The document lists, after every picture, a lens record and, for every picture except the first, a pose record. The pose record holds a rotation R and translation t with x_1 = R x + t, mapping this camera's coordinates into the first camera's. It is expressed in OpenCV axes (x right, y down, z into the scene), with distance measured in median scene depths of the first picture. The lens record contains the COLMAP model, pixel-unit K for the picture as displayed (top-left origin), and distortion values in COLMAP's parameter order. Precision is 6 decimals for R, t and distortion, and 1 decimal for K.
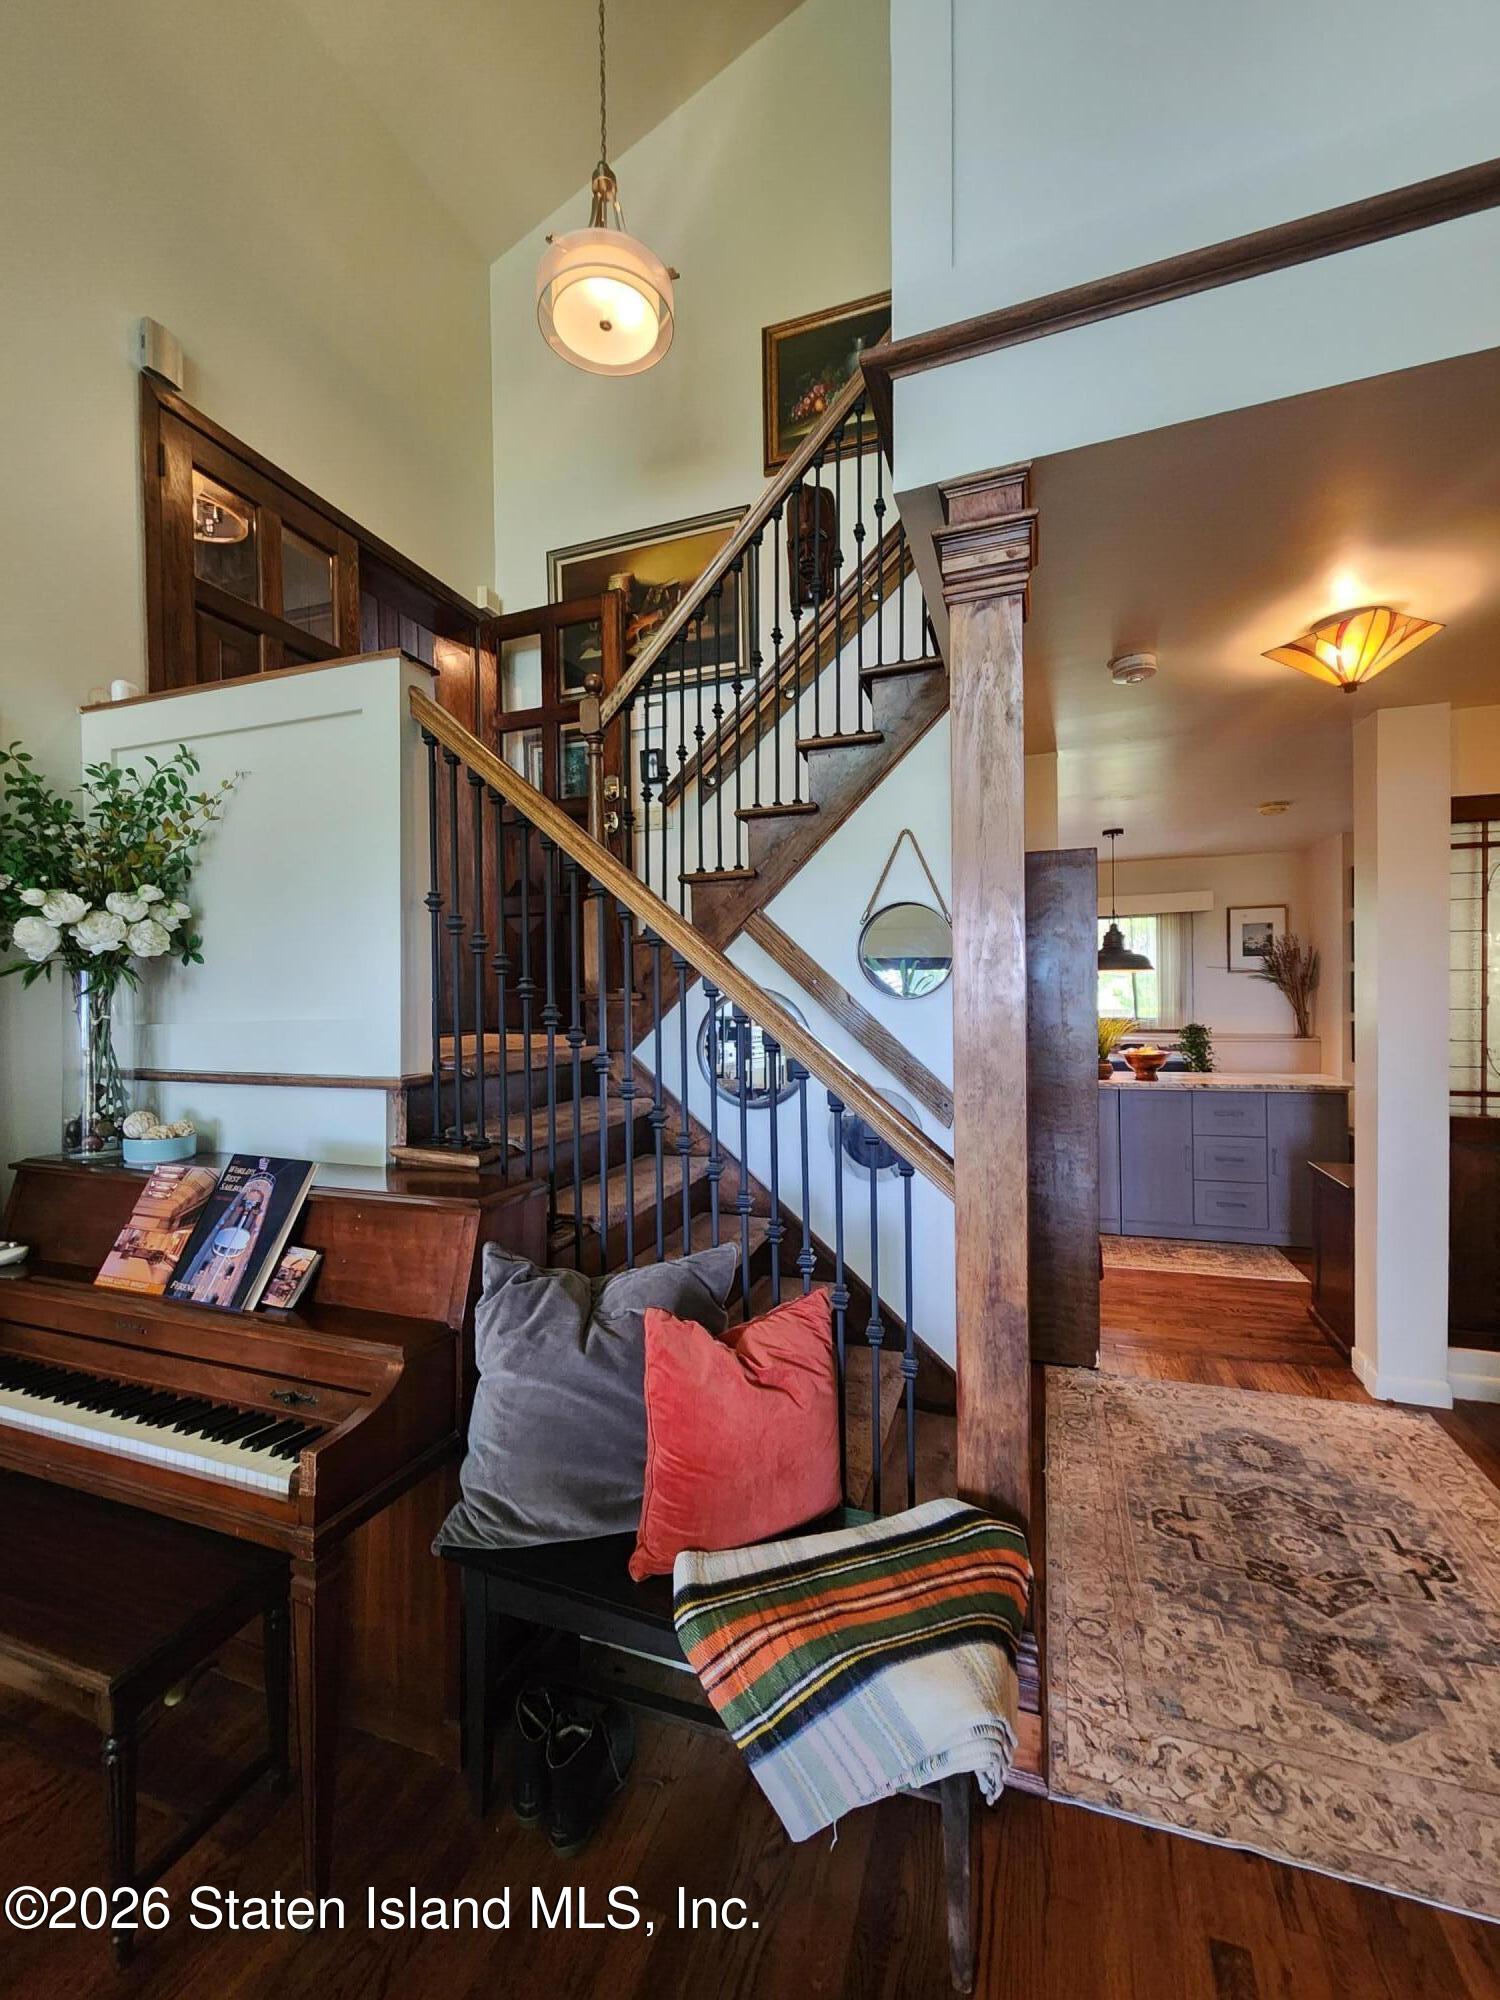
lens RADIAL K [[820.4, 0, 748.8], [0, 820.4, 1001.6], [0, 0, 1]] dist [0.002326, -0.000630]
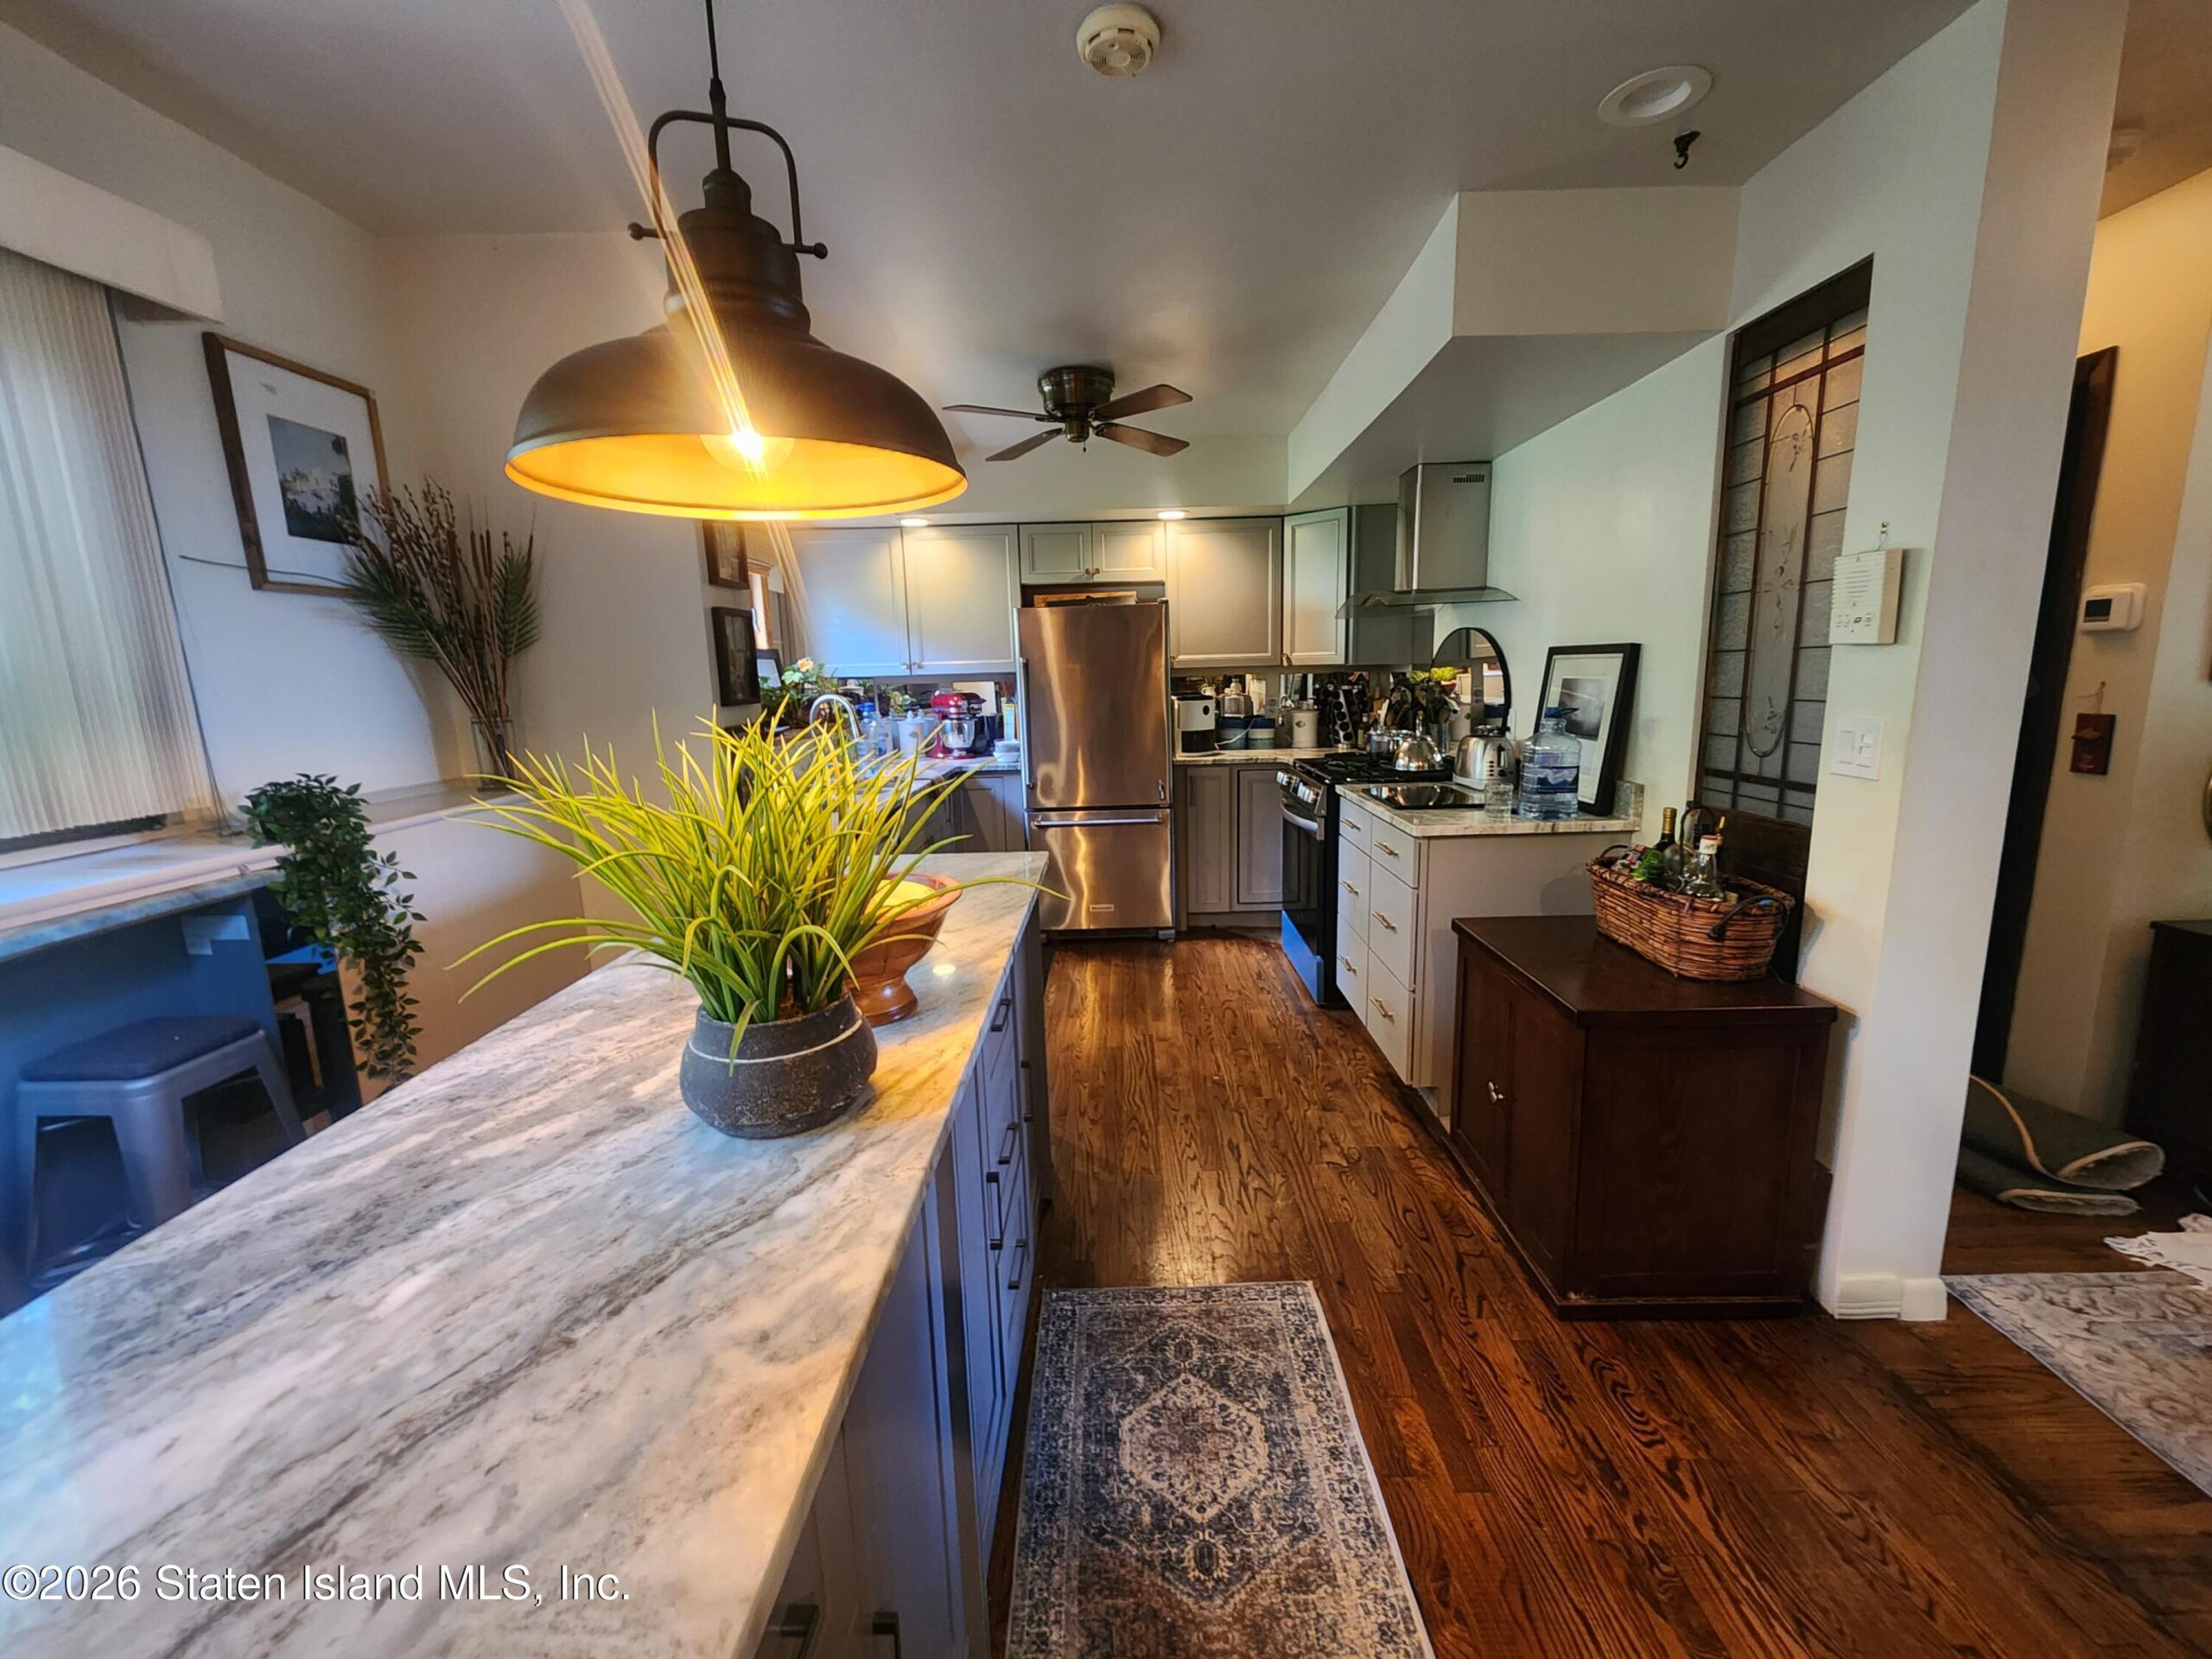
lens RADIAL K [[907.4, 0, 1115.0], [0, 907.4, 832.8], [0, 0, 1]] dist [0.002326, -0.000630]
pose [[-0.324693, -0.151477, 0.933611, 0.250484], [0.033929, 0.984591, 0.171548, 0.004319], [-0.945211, 0.087377, -0.314550, 1.094710]]
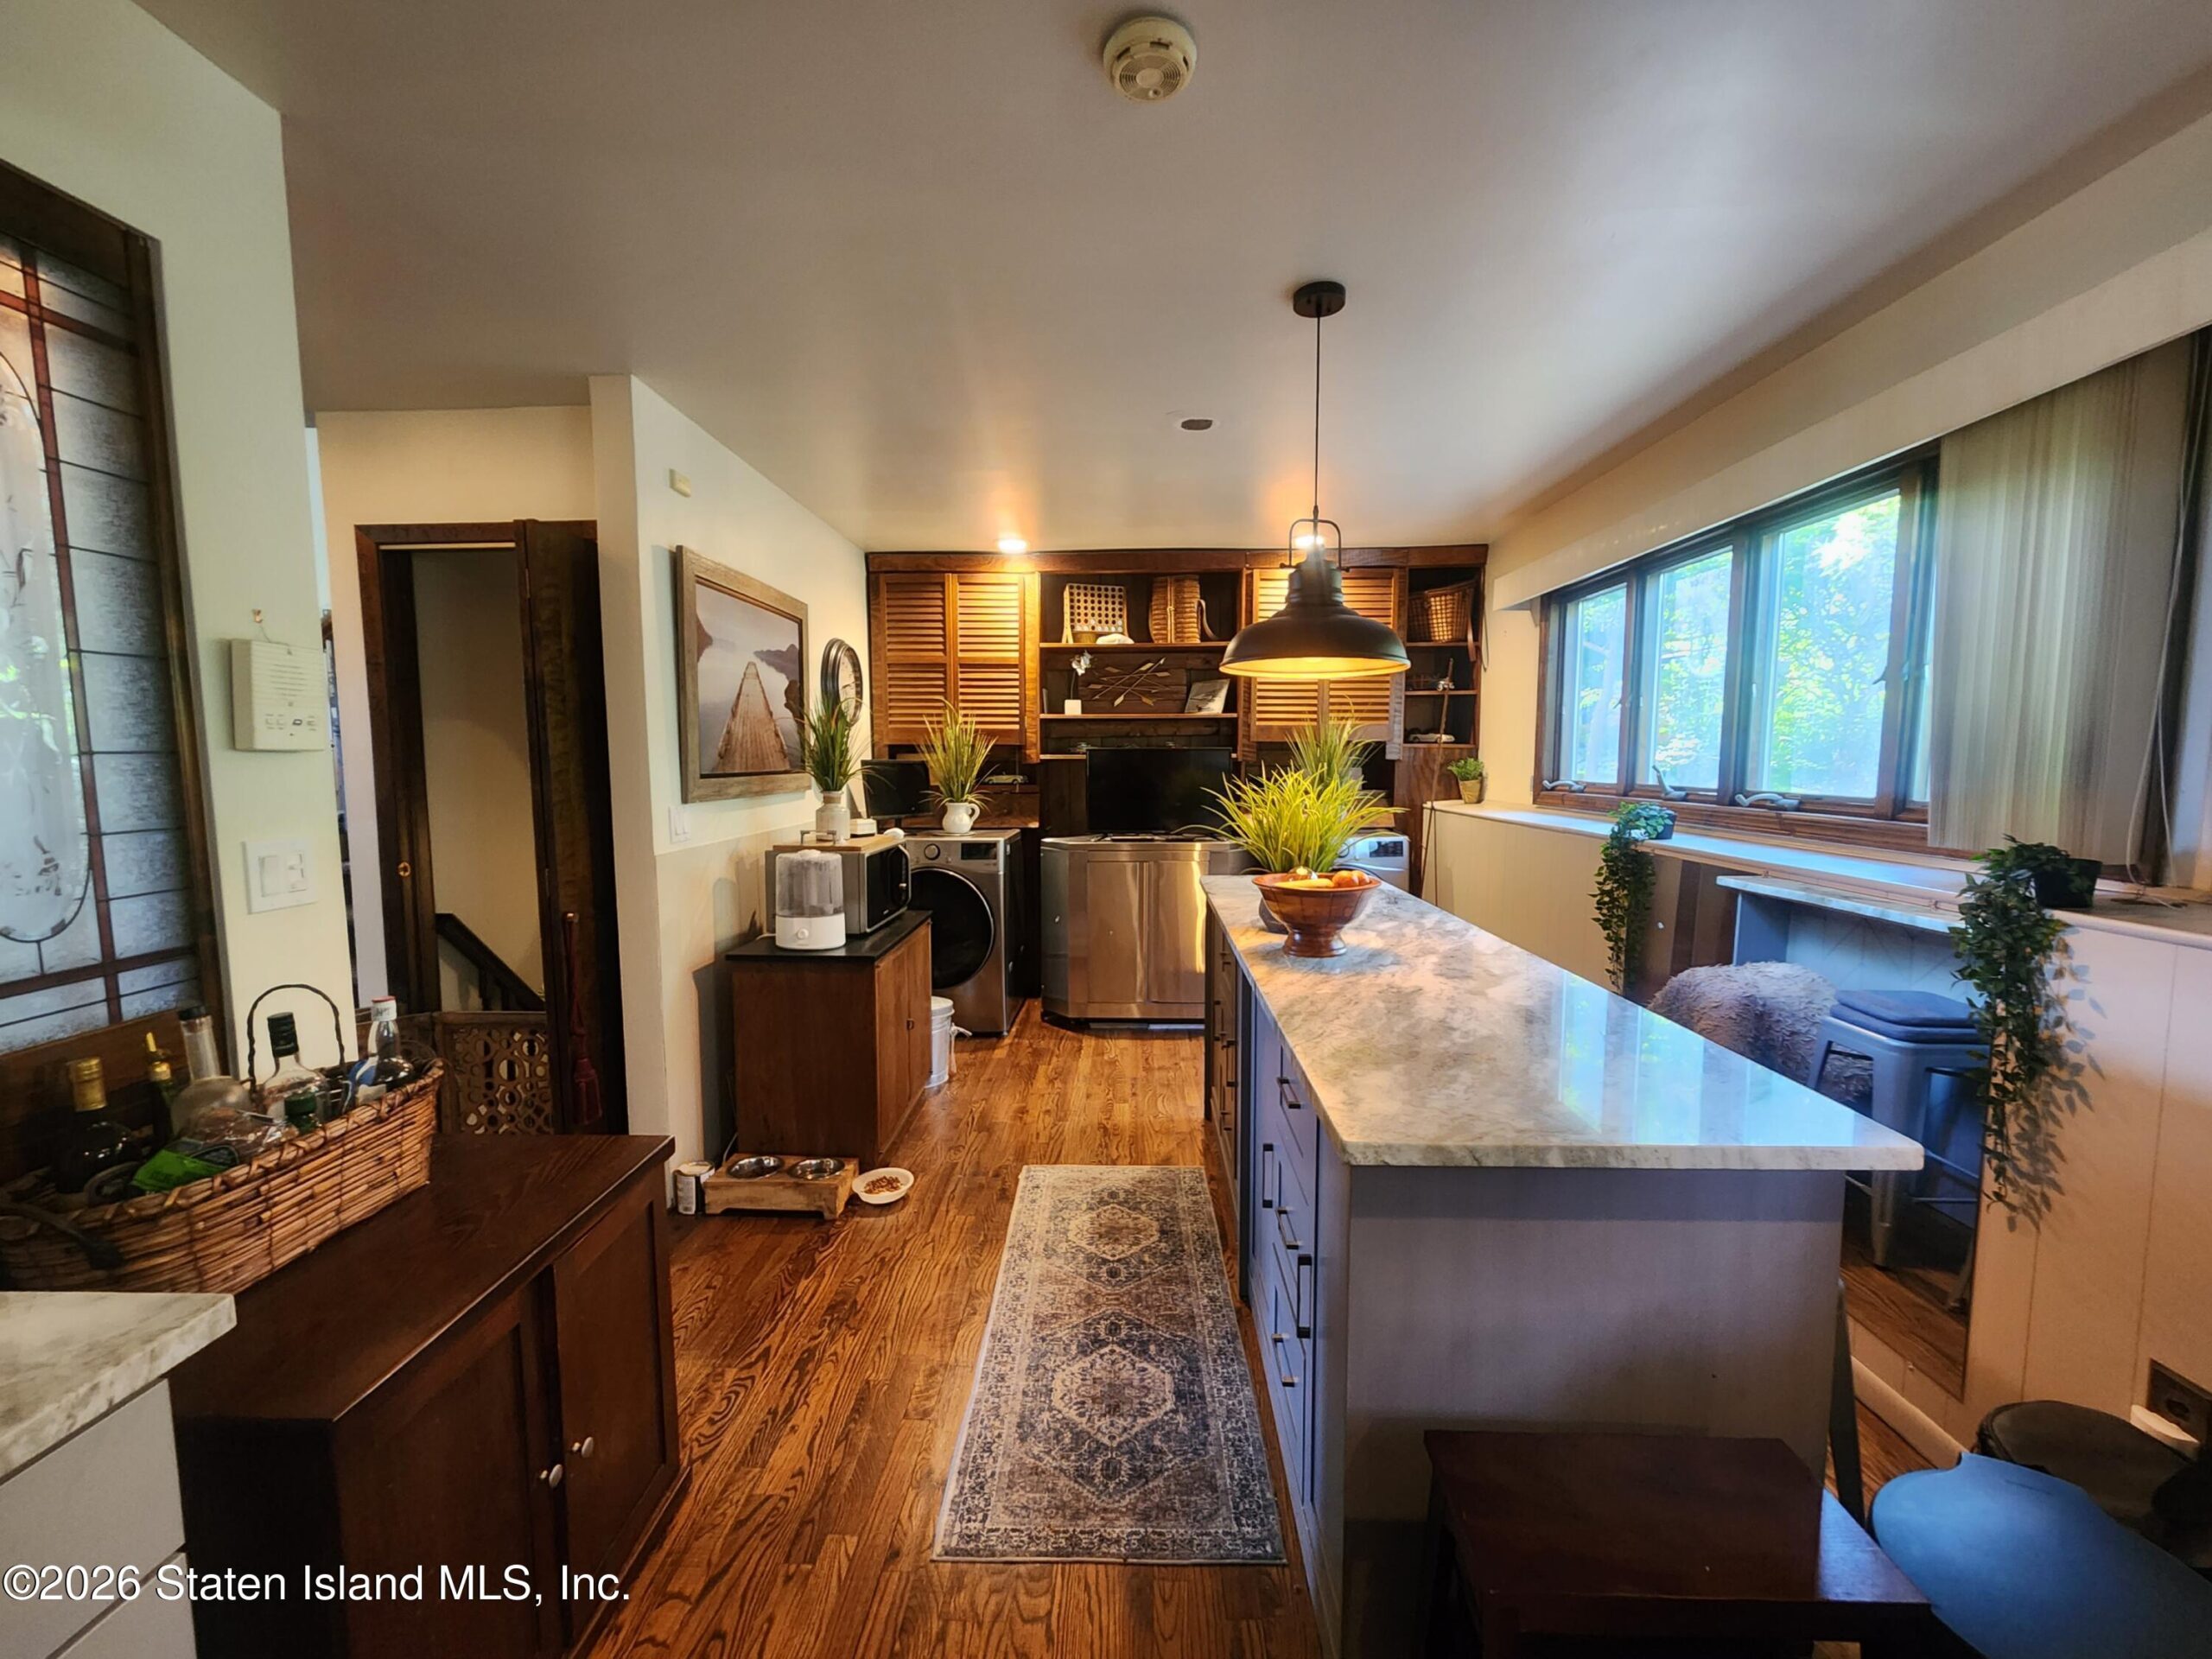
lens RADIAL K [[907.4, 0, 1103.3], [0, 907.4, 833.9], [0, 0, 1]] dist [0.002326, -0.000630]
pose [[0.299693, 0.092917, -0.949500, 0.919176], [-0.004543, 0.995374, 0.095973, -0.000249], [0.954025, -0.024449, 0.298729, 0.848311]]
